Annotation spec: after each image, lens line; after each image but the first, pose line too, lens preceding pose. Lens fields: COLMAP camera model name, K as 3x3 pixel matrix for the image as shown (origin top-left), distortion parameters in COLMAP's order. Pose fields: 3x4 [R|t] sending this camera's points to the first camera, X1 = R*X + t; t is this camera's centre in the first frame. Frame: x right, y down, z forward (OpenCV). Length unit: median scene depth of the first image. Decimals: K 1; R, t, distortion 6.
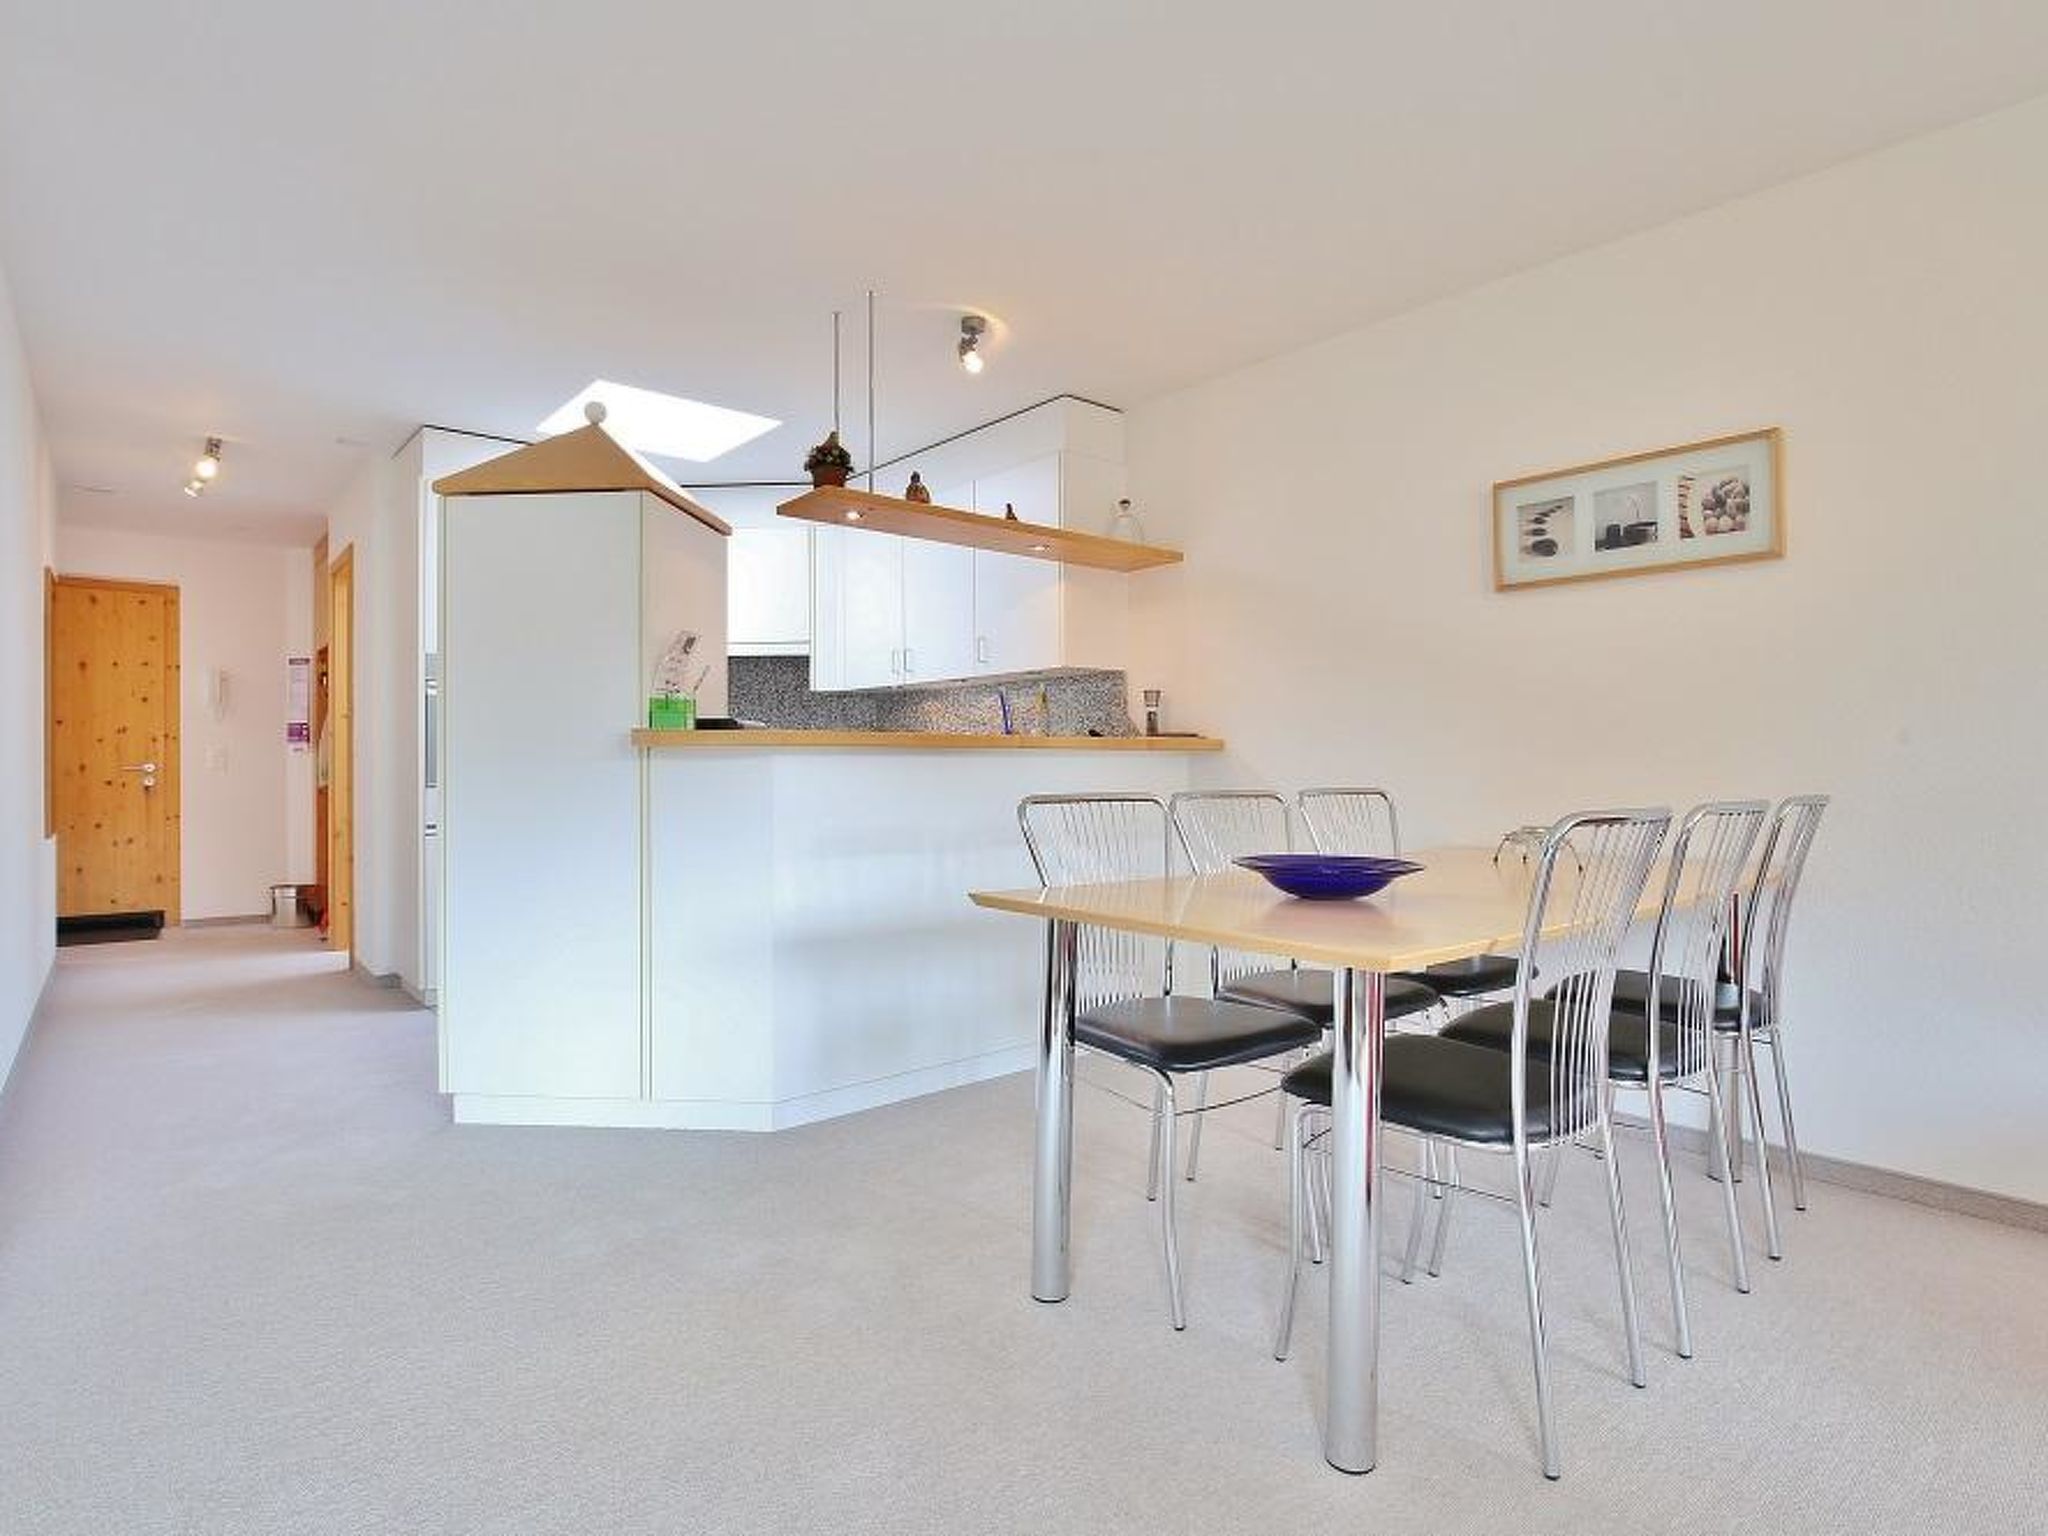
lens RADIAL K [[1057.4, 0, 1032.3], [0, 1057.4, 764.5], [0, 0, 1]] dist [-0.030653, 0.001613]
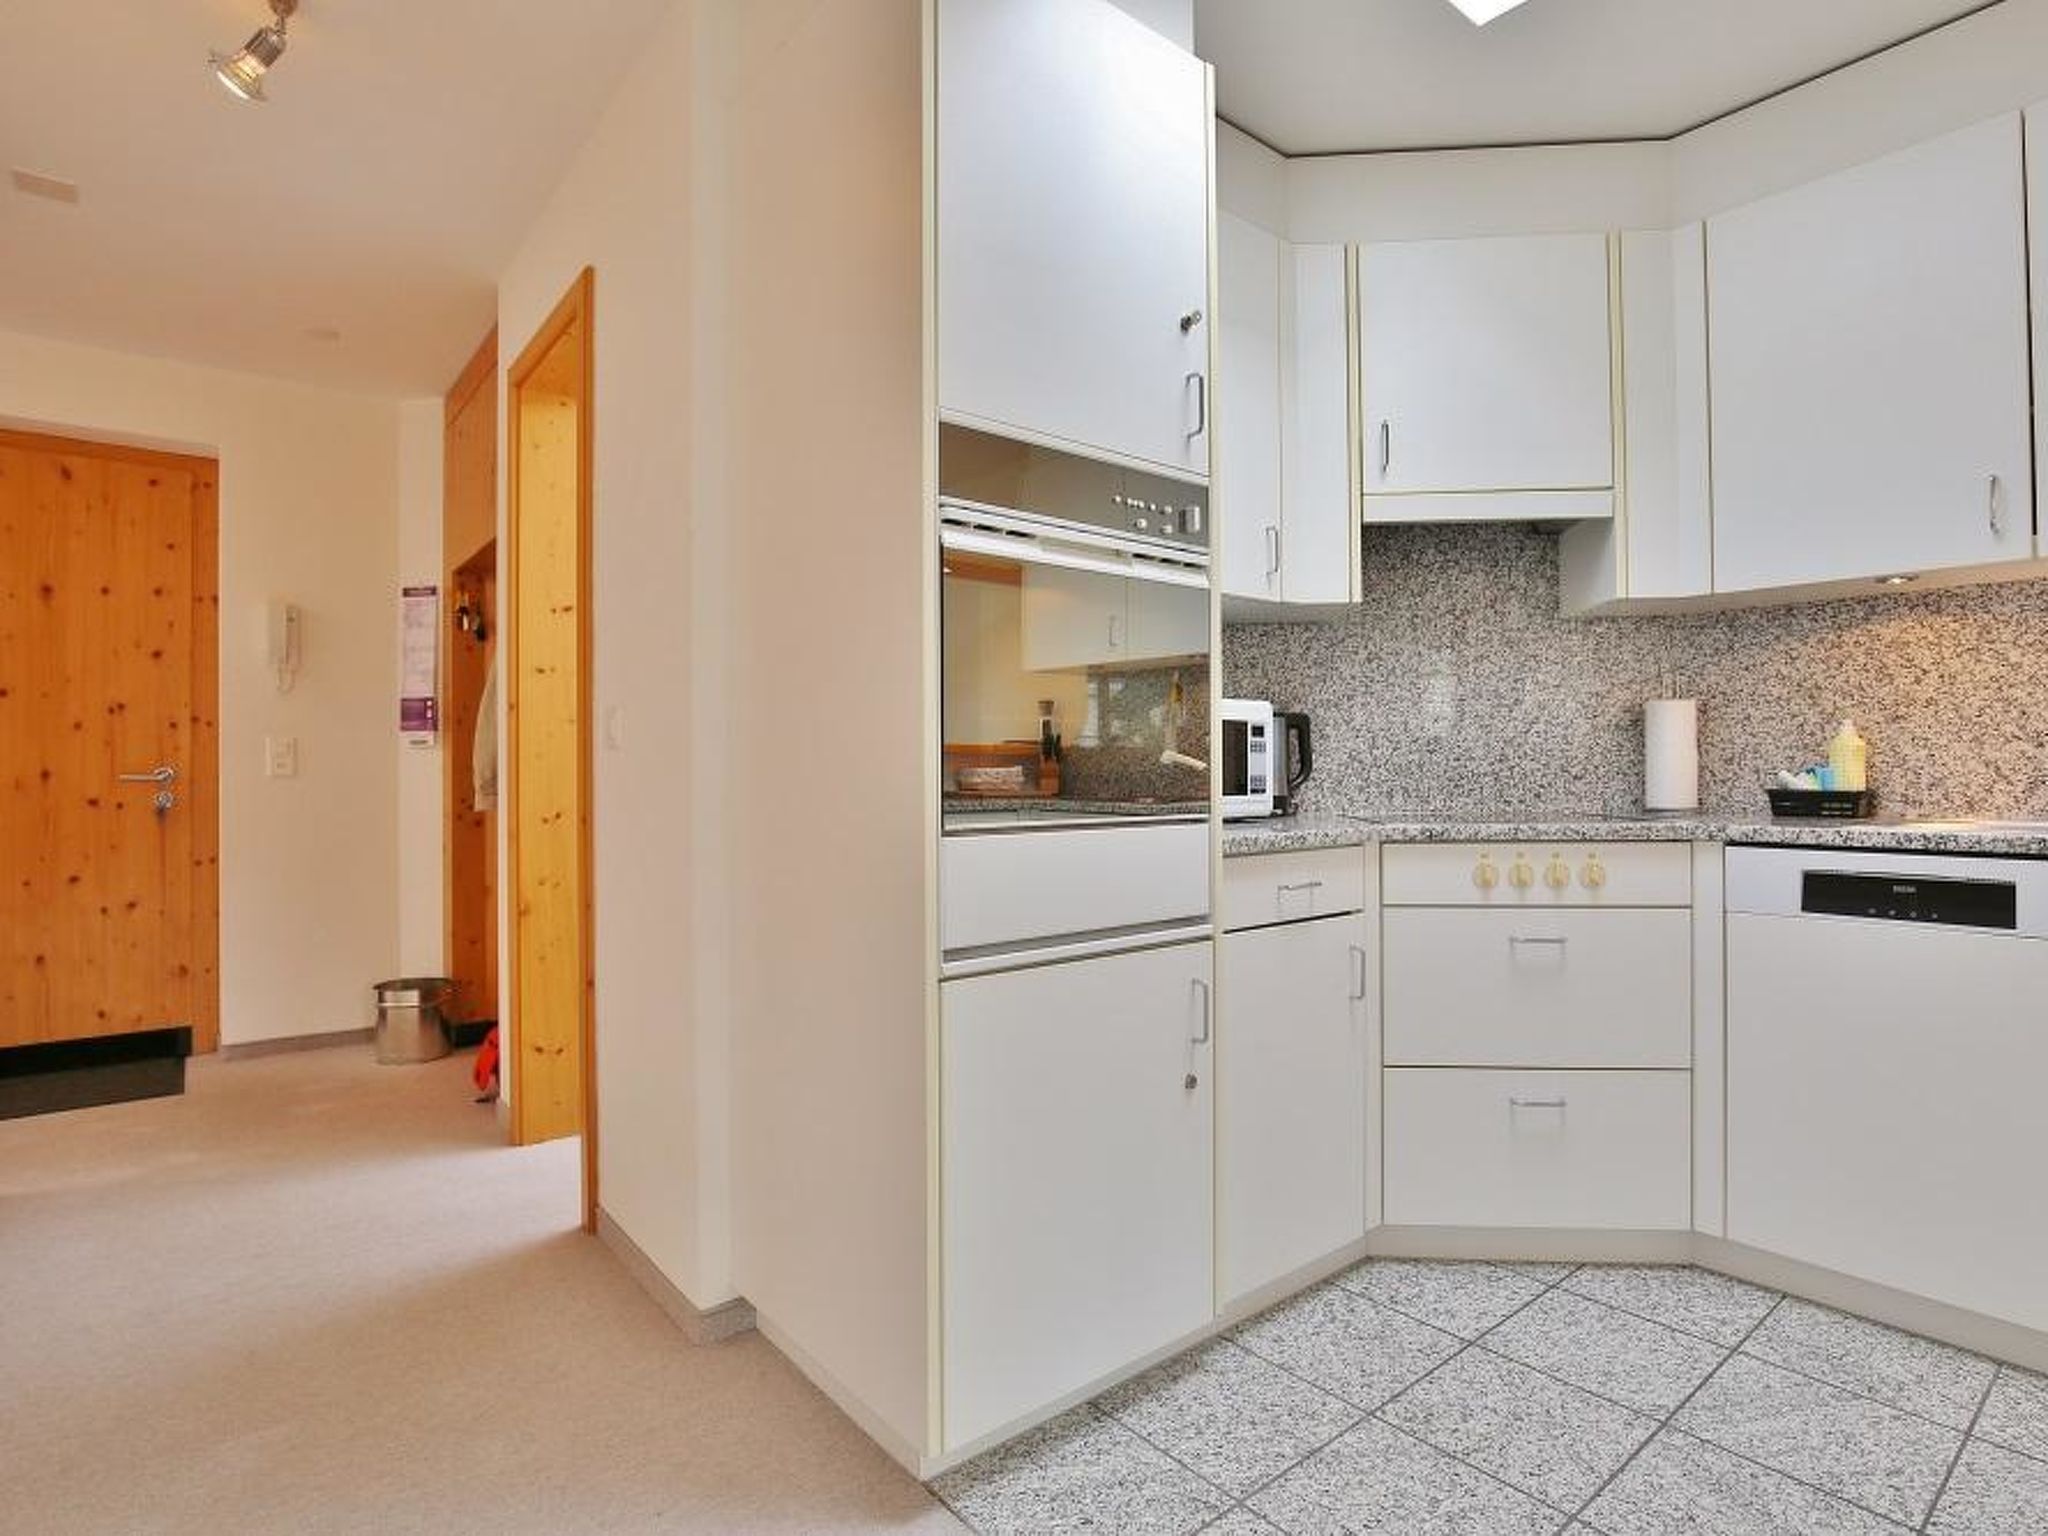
lens RADIAL K [[1057.4, 0, 1032.3], [0, 1057.4, 764.5], [0, 0, 1]] dist [-0.030653, 0.001613]
pose [[0.999399, -0.003663, -0.034479, -0.359013], [0.003492, 0.999981, -0.005013, 0.001873], [0.034497, 0.004890, 0.999393, 0.449577]]
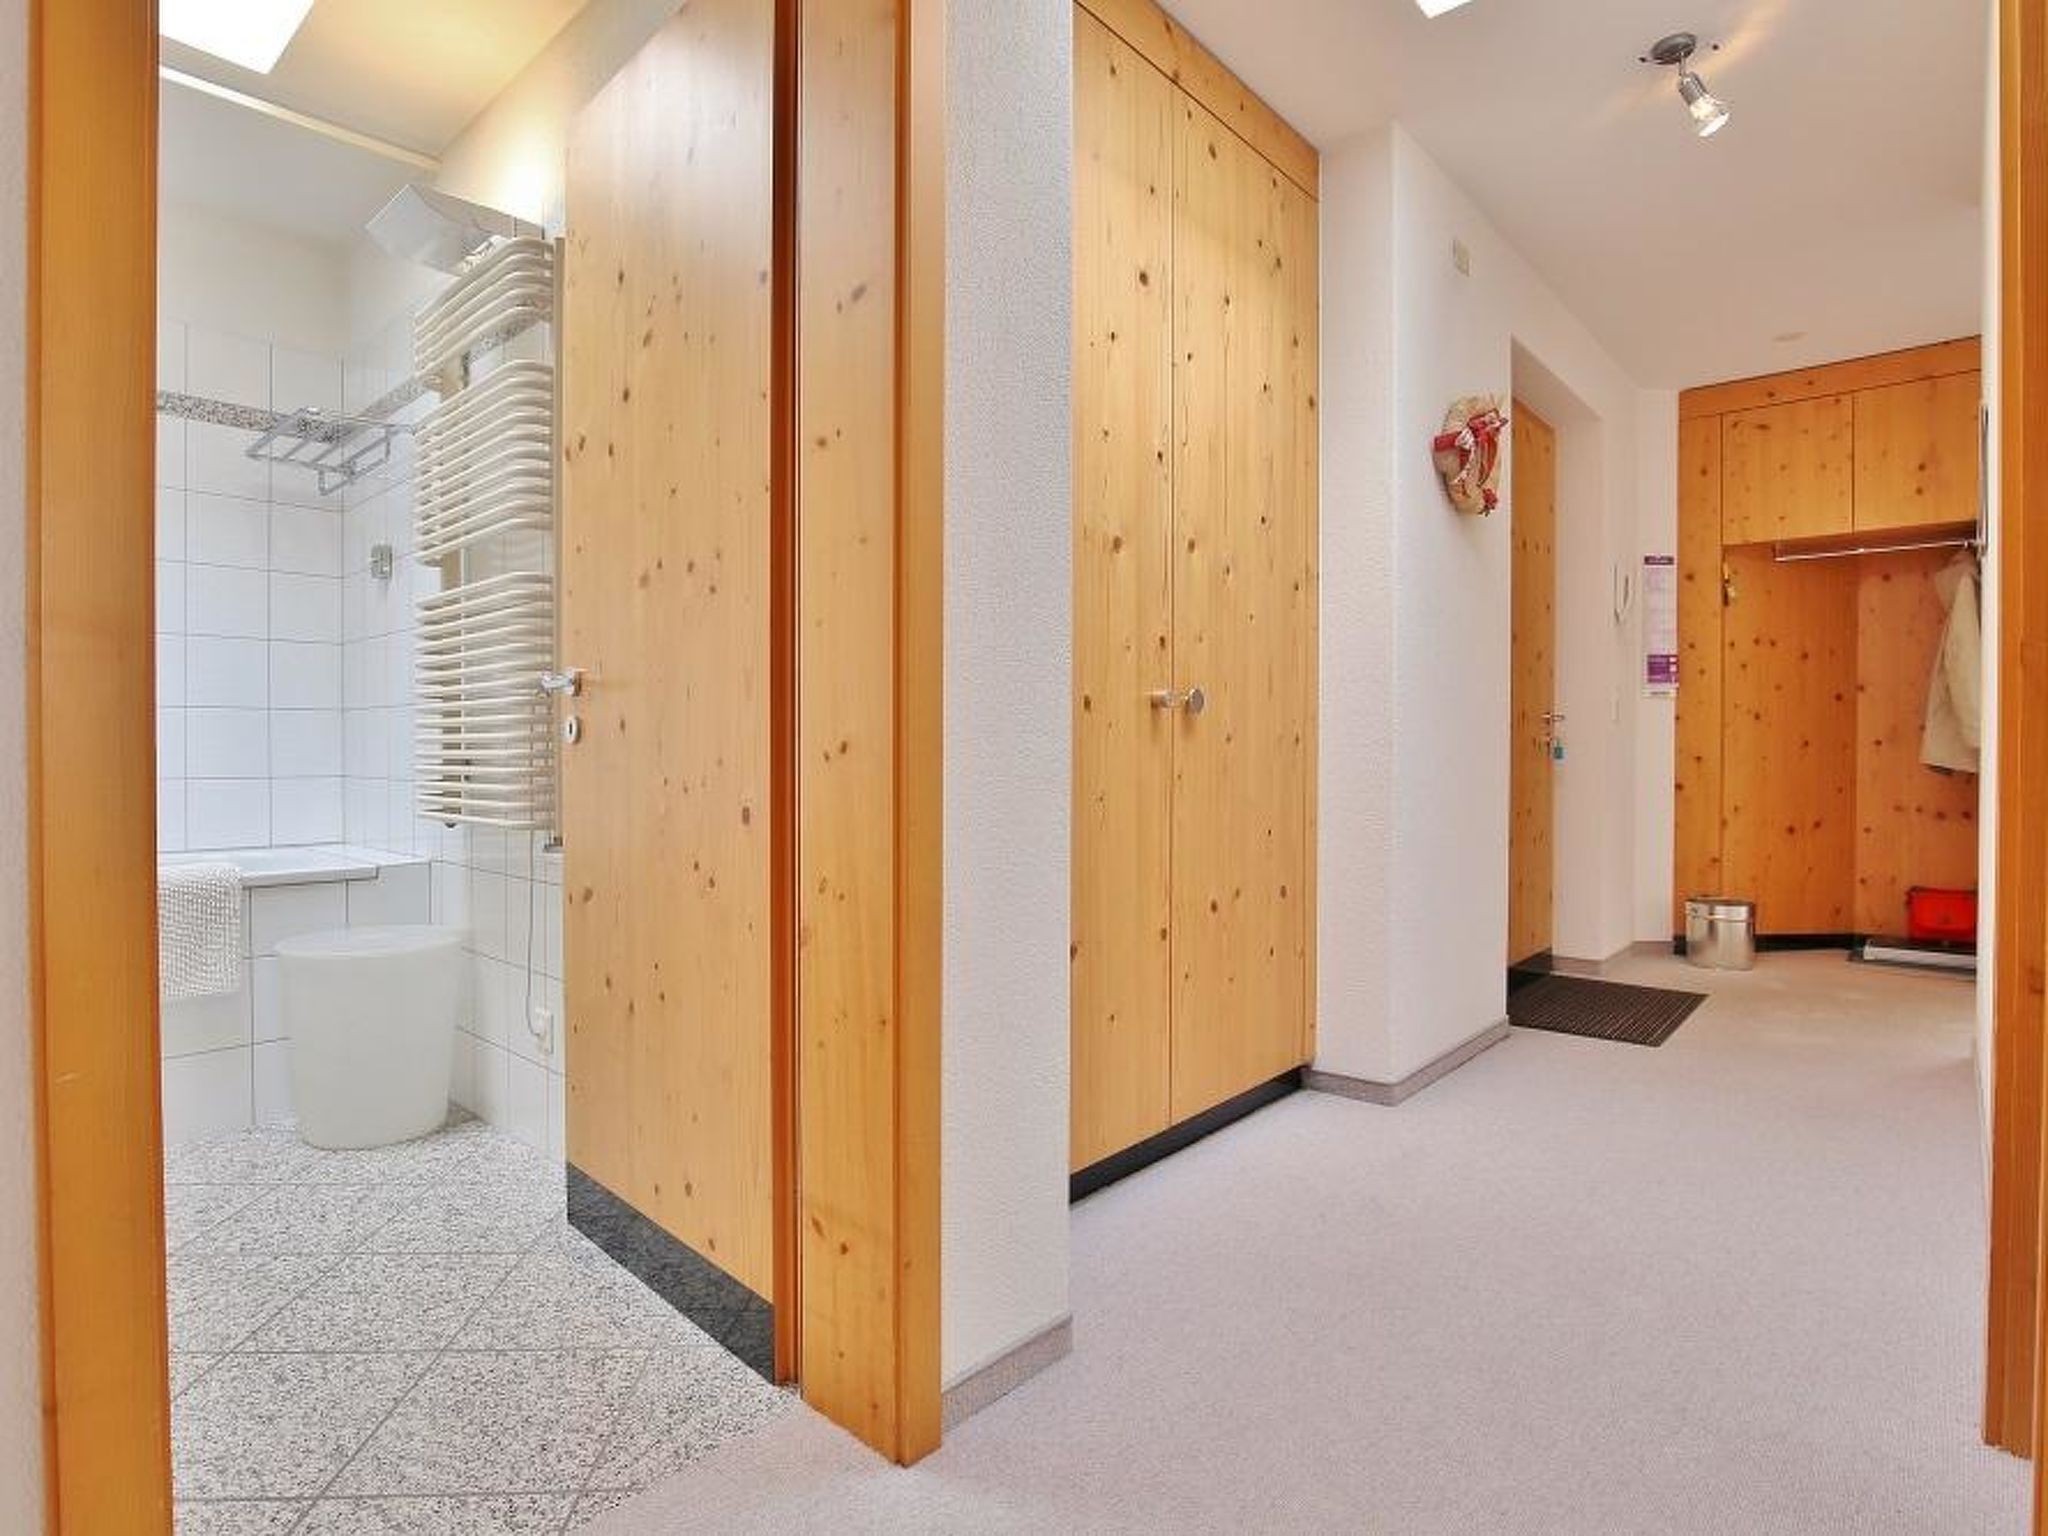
lens RADIAL K [[1057.4, 0, 1032.3], [0, 1057.4, 764.5], [0, 0, 1]] dist [-0.030653, 0.001613]
pose [[0.991035, 0.002234, 0.133582, -1.245731], [-0.003919, 0.999916, 0.012353, 0.024643], [-0.133544, -0.012766, 0.990961, 0.416869]]
